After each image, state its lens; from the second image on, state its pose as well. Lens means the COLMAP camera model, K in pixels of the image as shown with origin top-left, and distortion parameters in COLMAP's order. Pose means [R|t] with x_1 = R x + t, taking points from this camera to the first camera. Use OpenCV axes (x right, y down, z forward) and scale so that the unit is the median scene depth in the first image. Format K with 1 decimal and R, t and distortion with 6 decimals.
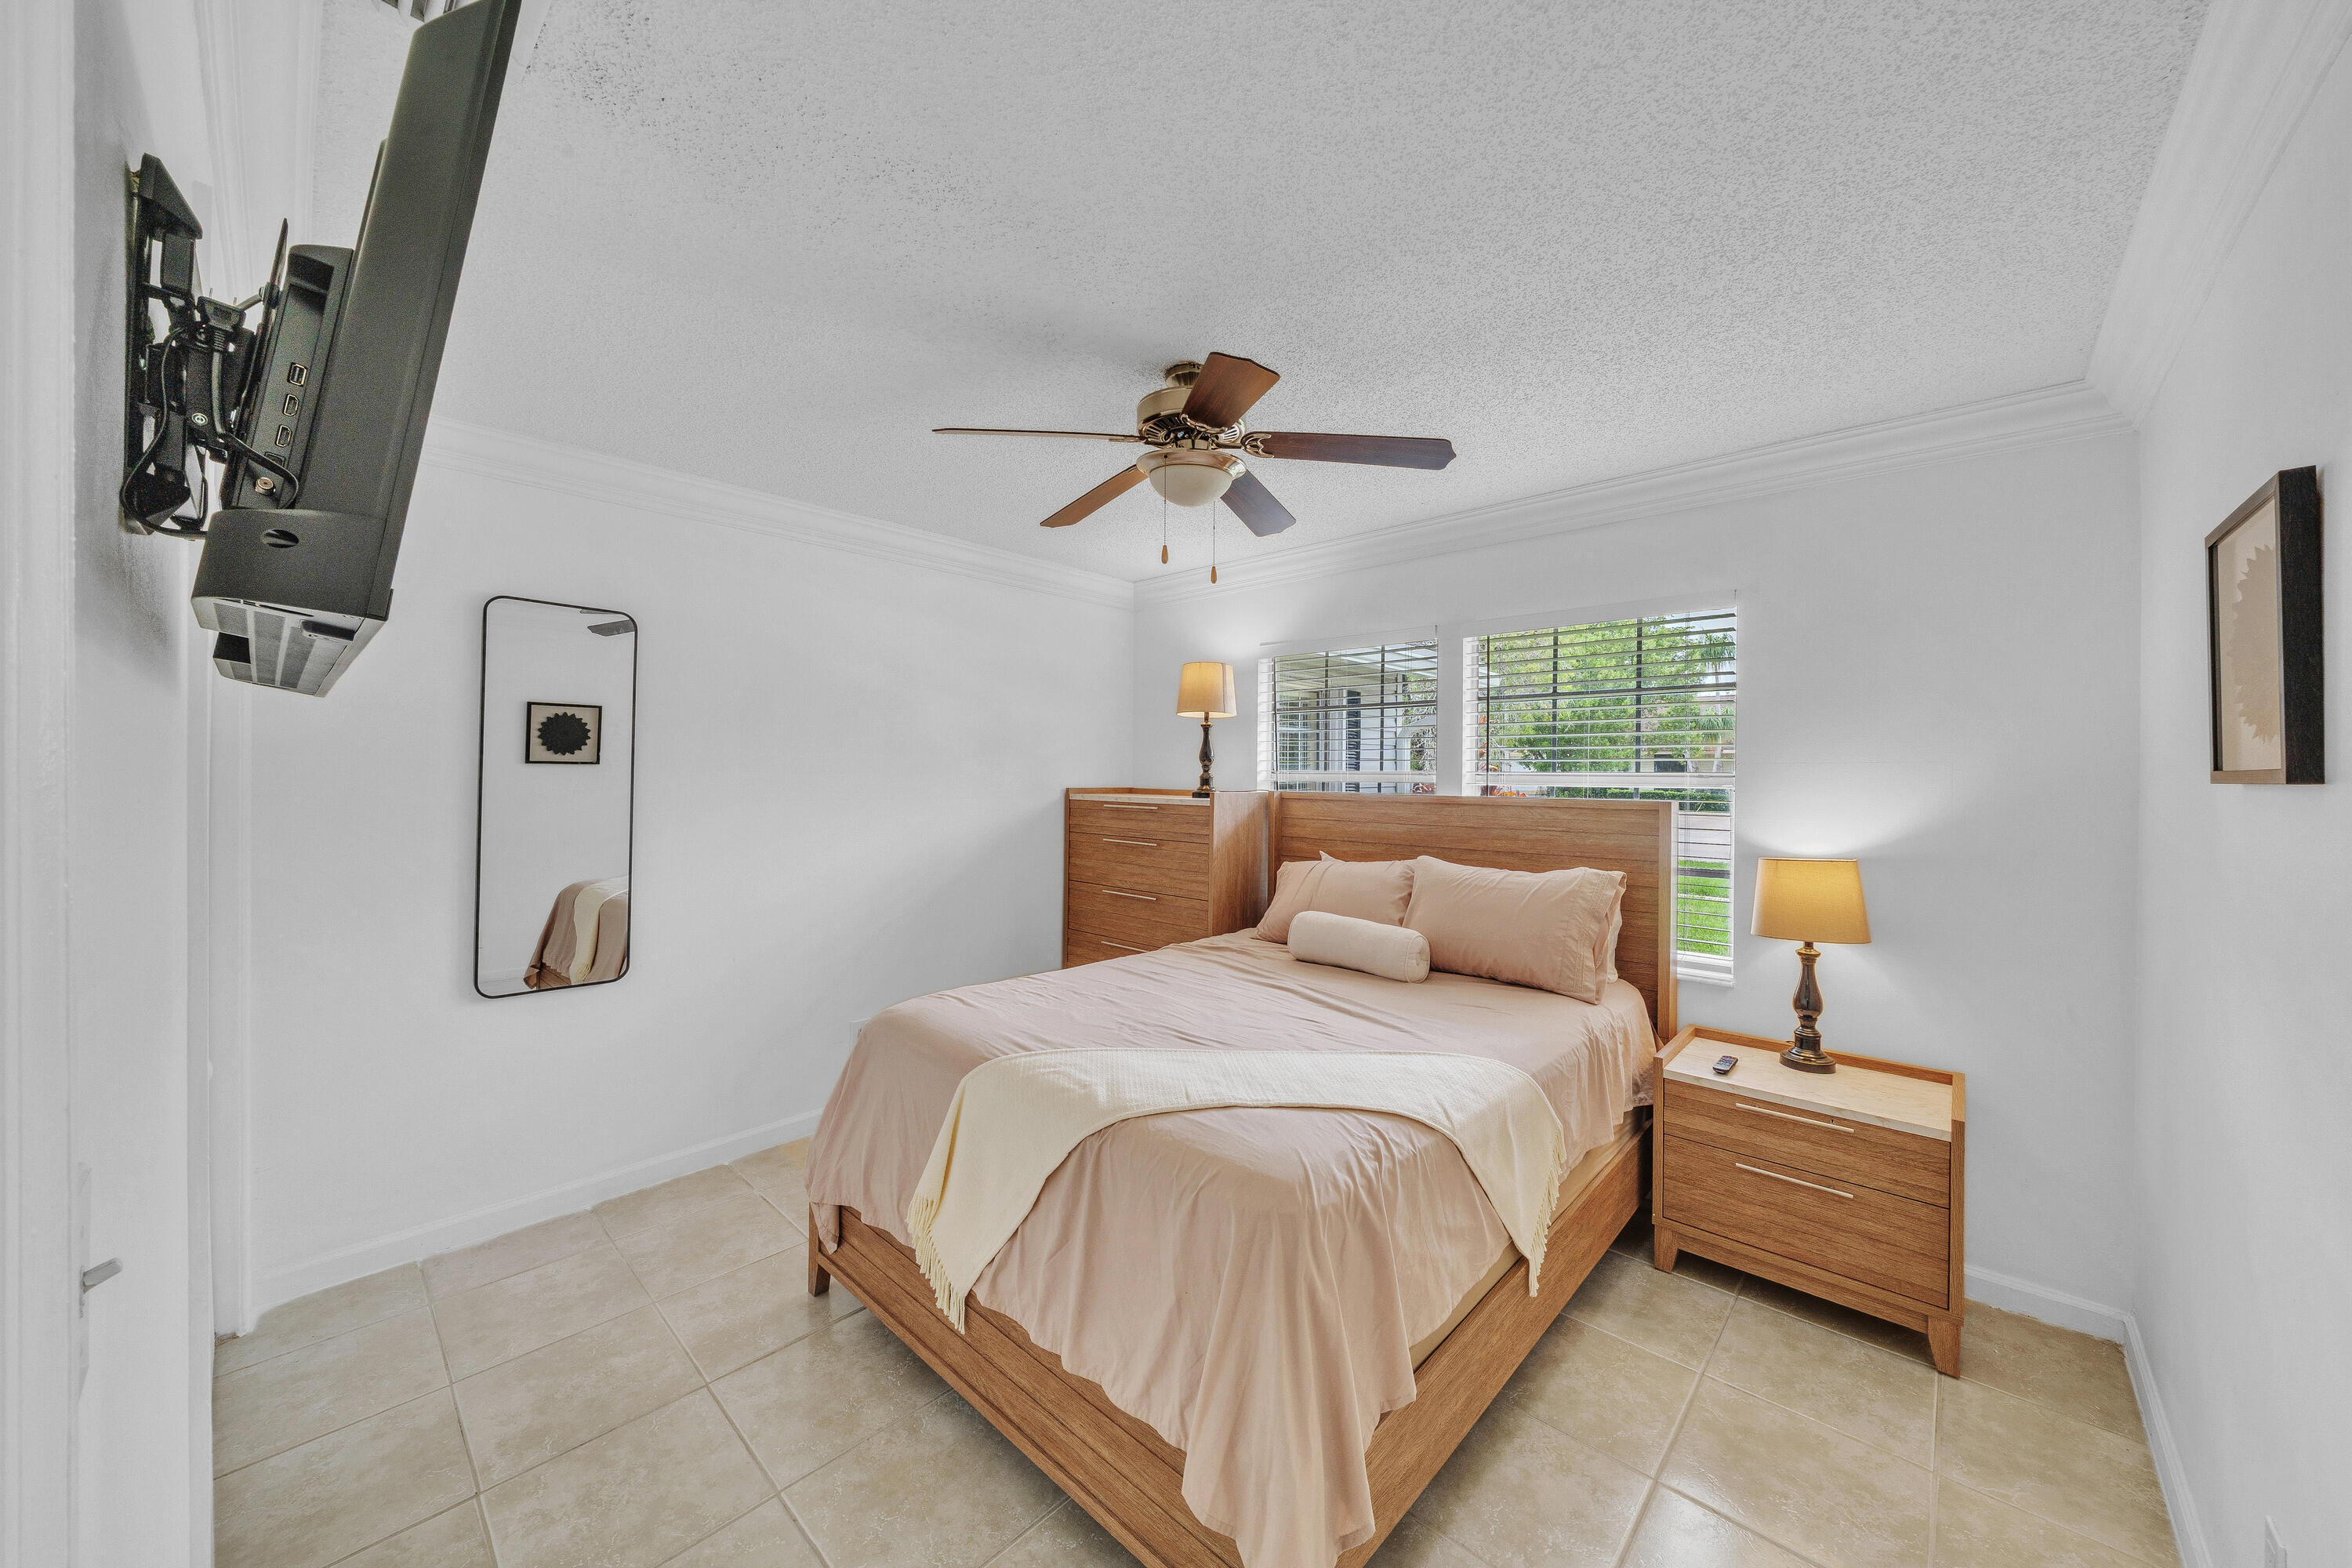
lens RADIAL K [[828.9, 0, 1116.2], [0, 828.9, 784.6], [0, 0, 1]] dist [-0.005754, -0.000214]
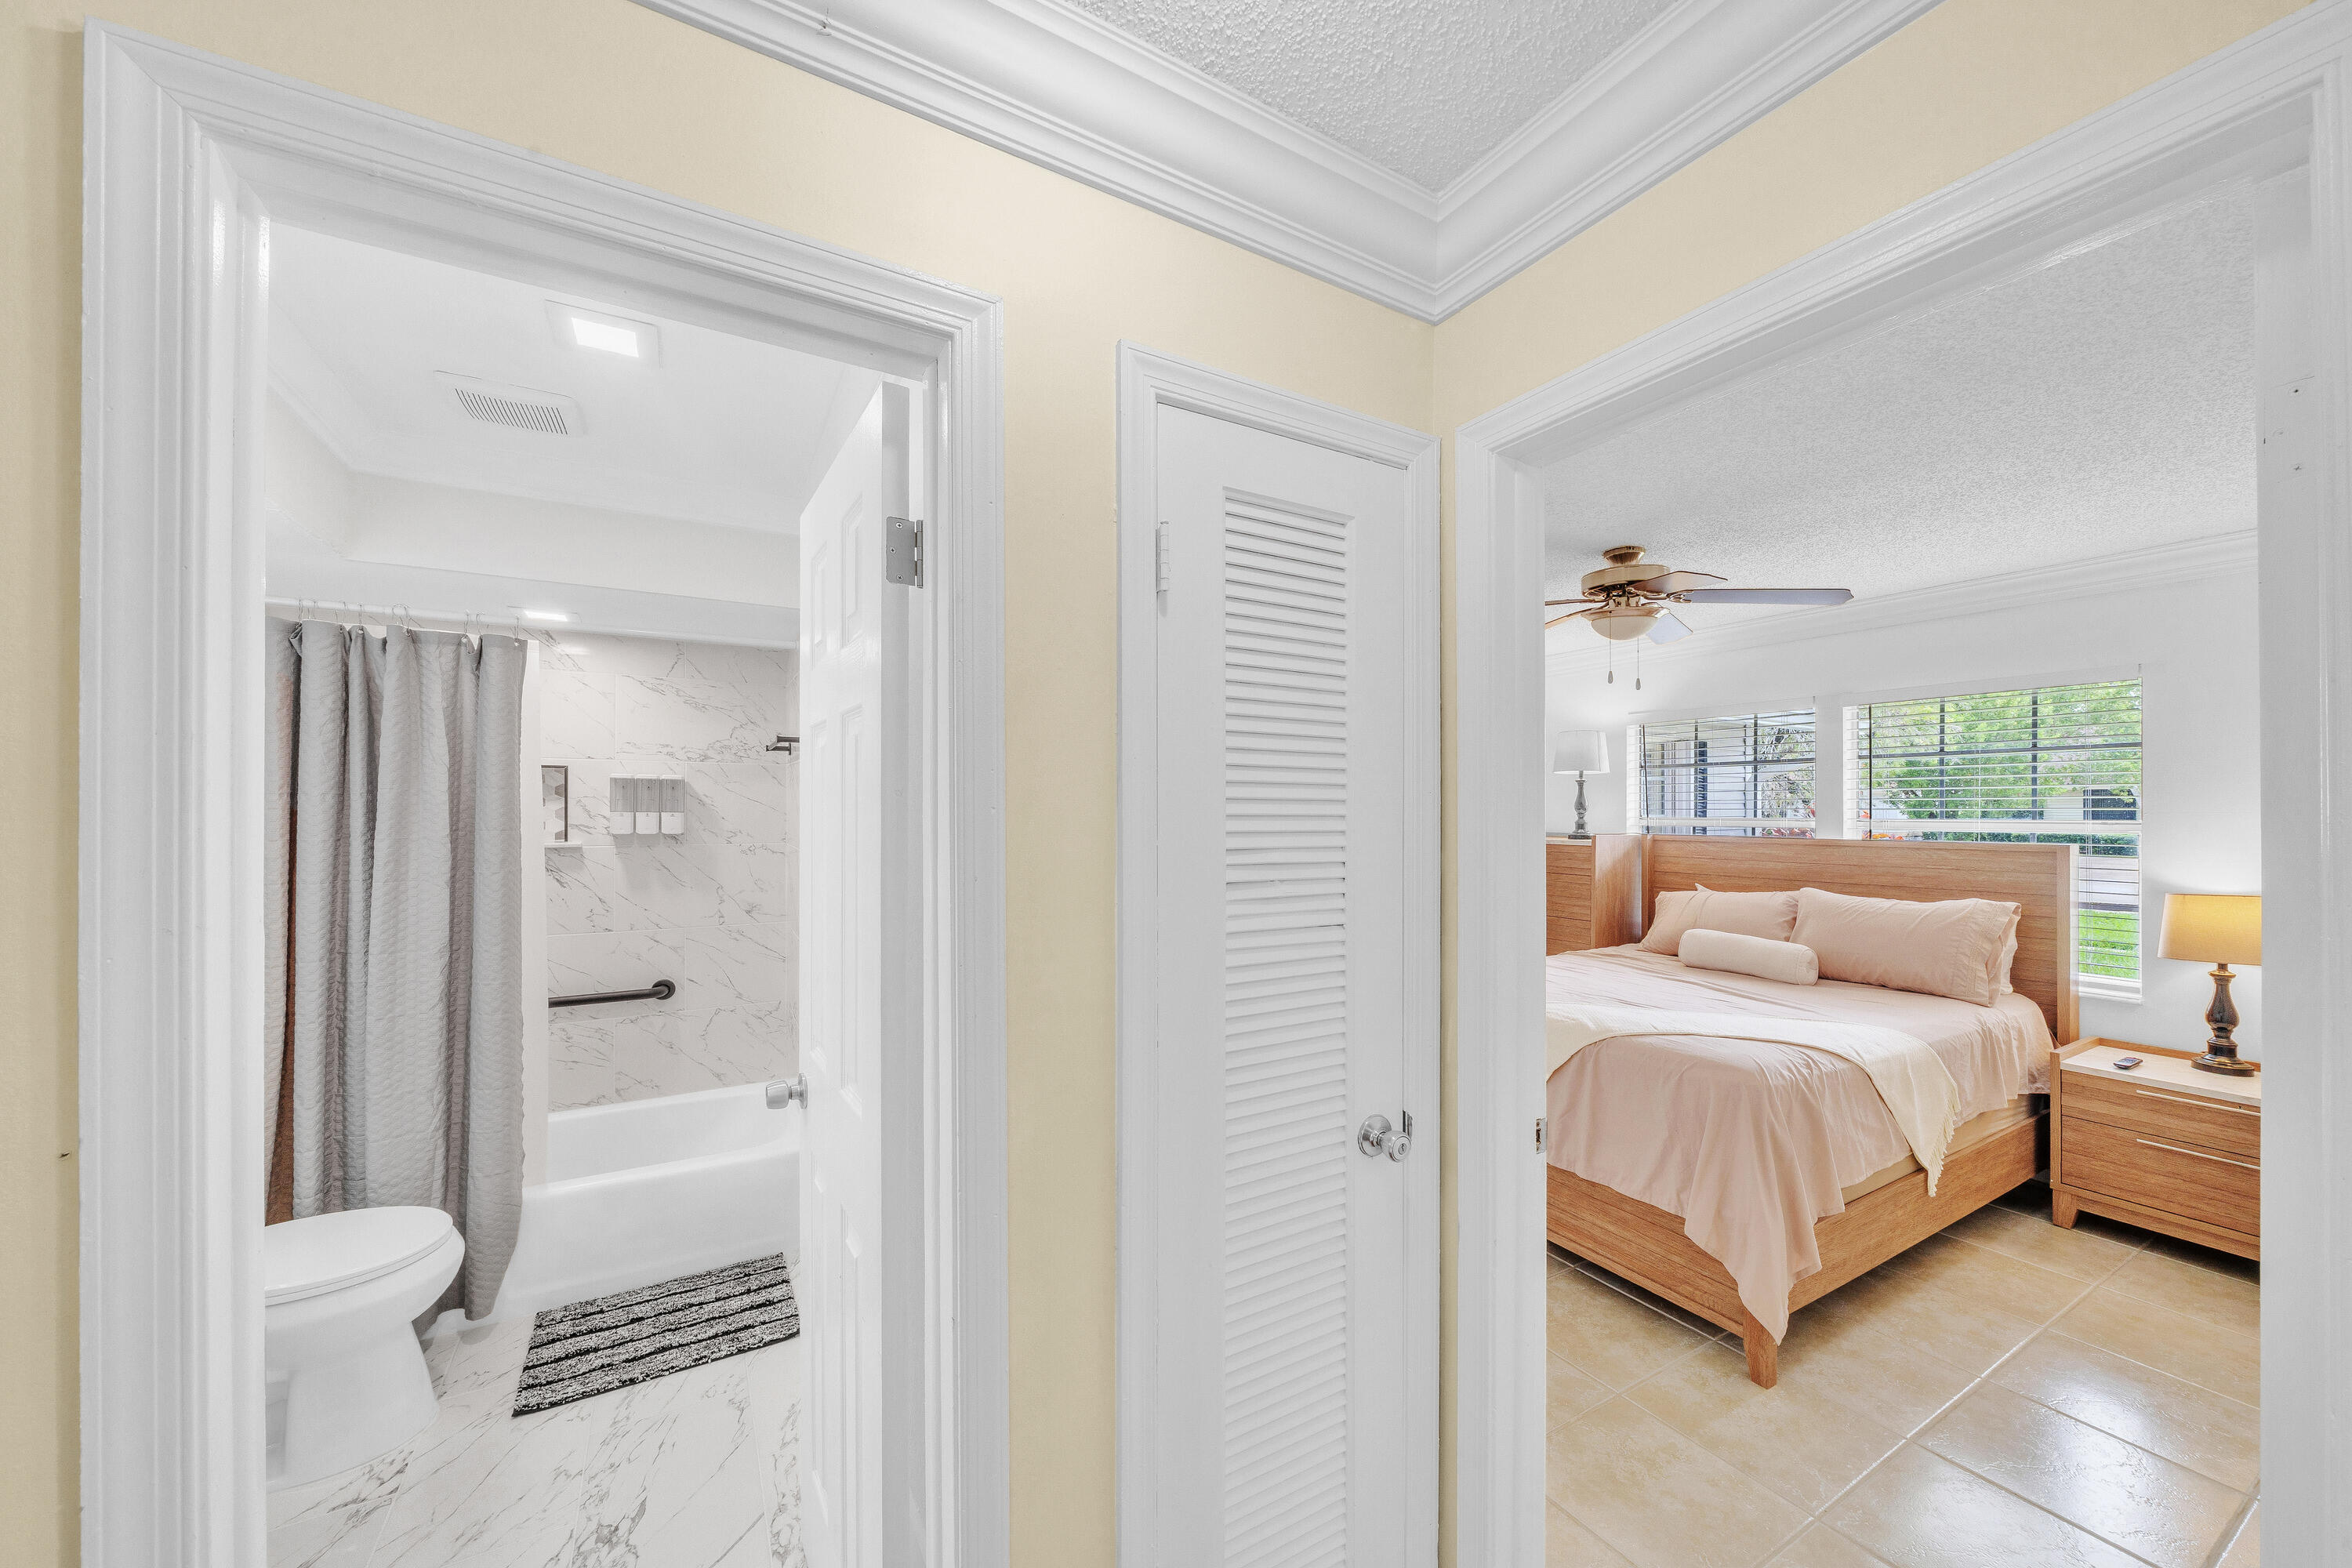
lens RADIAL K [[757.6, 0, 1121.5], [0, 757.6, 815.3], [0, 0, 1]] dist [-0.009836, 0.000020]
pose [[0.943873, -0.005431, -0.330265, -0.278976], [0.001344, 0.999920, -0.012602, -0.011086], [0.330307, 0.011450, 0.943804, -0.495209]]
